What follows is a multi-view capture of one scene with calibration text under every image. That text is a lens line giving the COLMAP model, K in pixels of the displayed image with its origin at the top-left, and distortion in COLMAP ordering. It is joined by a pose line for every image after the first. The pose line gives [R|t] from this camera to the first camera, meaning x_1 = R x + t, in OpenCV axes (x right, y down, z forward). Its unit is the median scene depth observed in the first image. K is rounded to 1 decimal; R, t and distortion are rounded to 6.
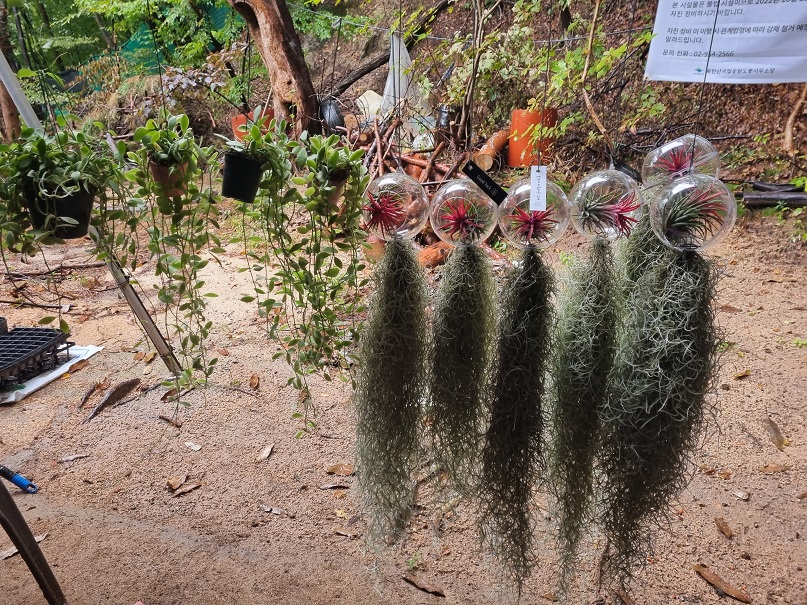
lens RADIAL K [[595.4, 0, 400.9], [0, 595.4, 290.2], [0, 0, 1]] dist [0.060838, -0.050151]
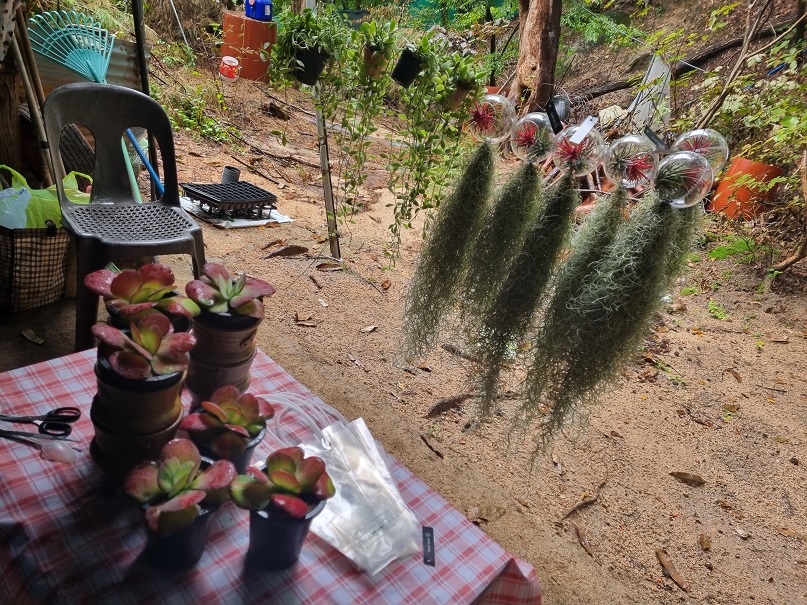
lens RADIAL K [[608.9, 0, 399.0], [0, 608.9, 304.8], [0, 0, 1]] dist [0.069088, -0.064930]
pose [[0.878460, 0.389259, -0.277103, 0.102519], [-0.384006, 0.920250, 0.075358, 0.067842], [0.284338, 0.040210, 0.957881, -0.127360]]
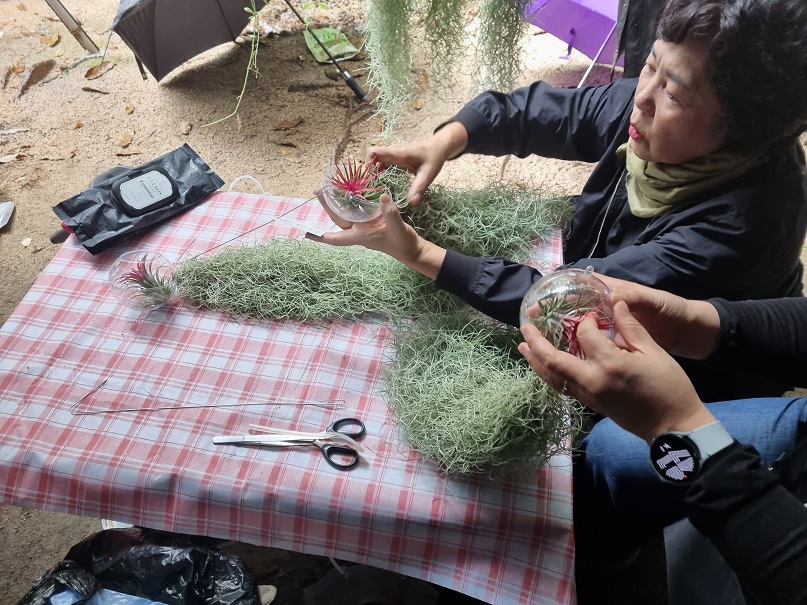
lens RADIAL K [[603.1, 0, 413.4], [0, 603.1, 302.1], [0, 0, 1]] dist [0.061659, -0.054801]
pose [[0.987581, -0.112236, 0.109942, -0.010907], [0.053840, 0.899159, 0.434297, 0.079347], [-0.147599, -0.422984, 0.894035, -0.110860]]
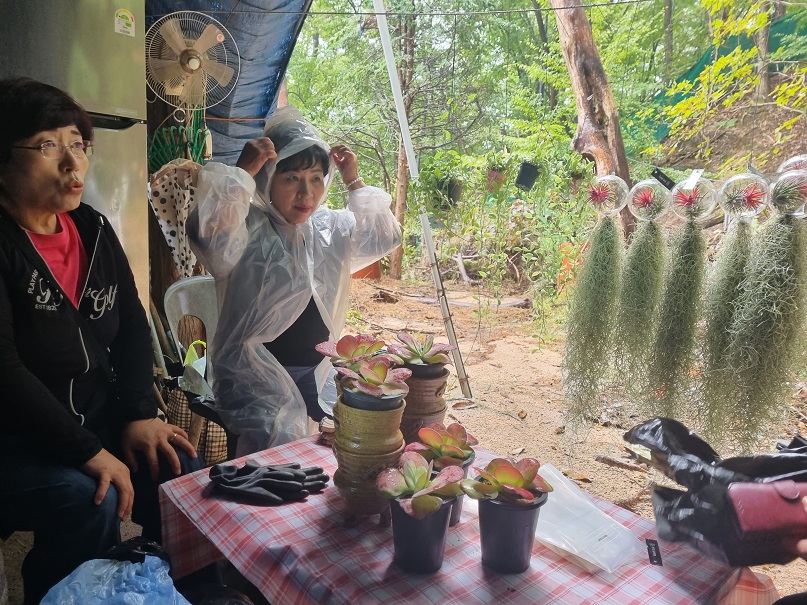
lens RADIAL K [[608.9, 0, 399.0], [0, 608.9, 304.8], [0, 0, 1]] dist [0.069088, -0.064930]
pose [[0.854208, 0.128322, -0.503847, 0.109905], [-0.243594, 0.954901, -0.169784, 0.165971], [0.459337, 0.267765, 0.846943, -0.185797]]
